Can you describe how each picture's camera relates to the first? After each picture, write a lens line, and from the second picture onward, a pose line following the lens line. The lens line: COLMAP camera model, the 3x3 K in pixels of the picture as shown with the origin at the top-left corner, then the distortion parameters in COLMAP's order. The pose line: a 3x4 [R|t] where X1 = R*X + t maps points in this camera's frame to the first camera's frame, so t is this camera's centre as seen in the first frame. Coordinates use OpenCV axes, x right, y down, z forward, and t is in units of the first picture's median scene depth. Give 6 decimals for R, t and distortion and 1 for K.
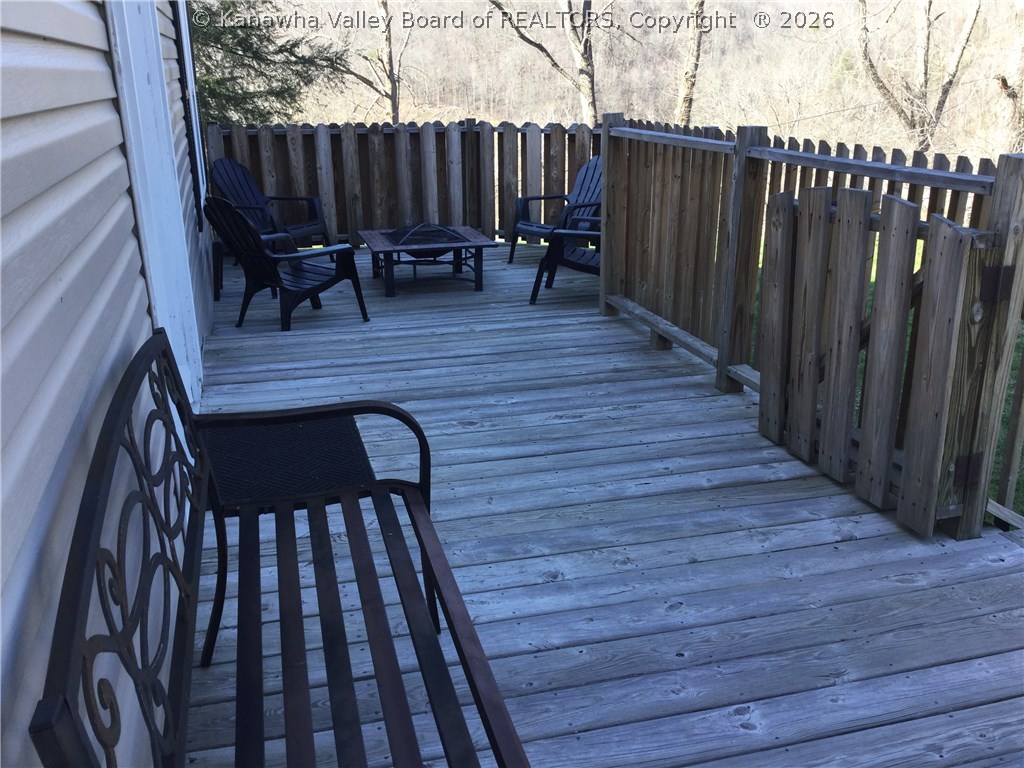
lens RADIAL K [[910.5, 0, 512.0], [0, 910.5, 384.0], [0, 0, 1]] dist [-0.002002, 0.003024]
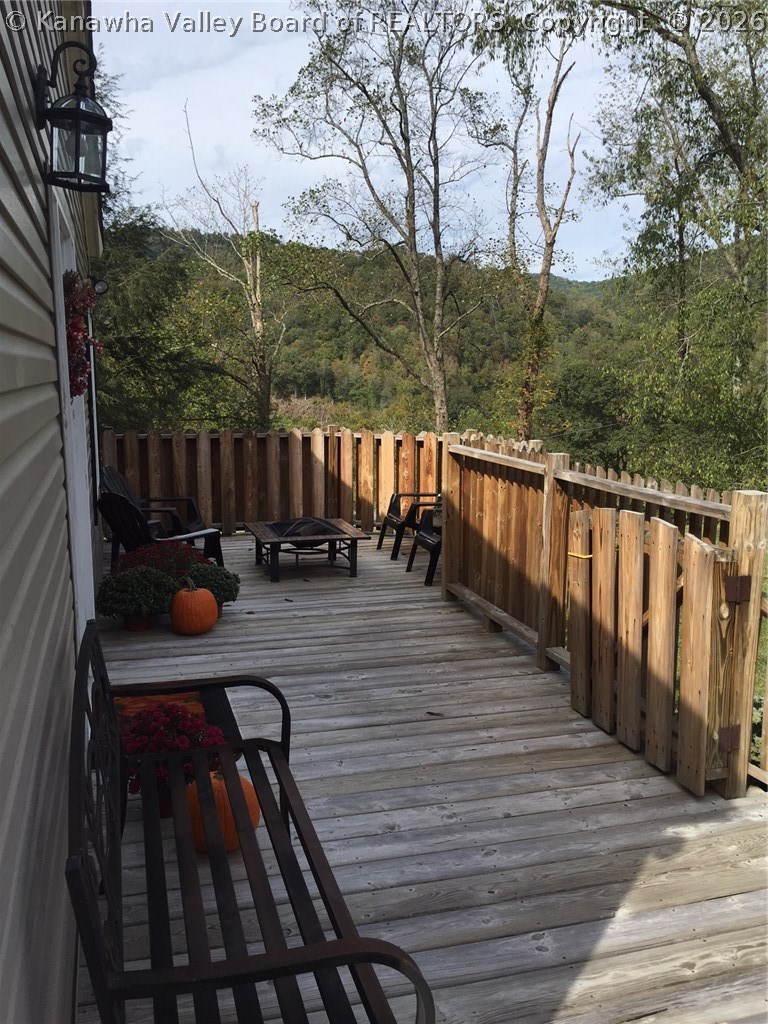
lens RADIAL K [[863.3, 0, 384.0], [0, 863.3, 512.0], [0, 0, 1]] dist [0.035658, -0.064329]
pose [[0.999850, 0.010092, 0.014044, 0.012959], [-0.007616, 0.986039, -0.166339, -0.007393], [-0.015527, 0.166207, 0.985969, -0.155553]]
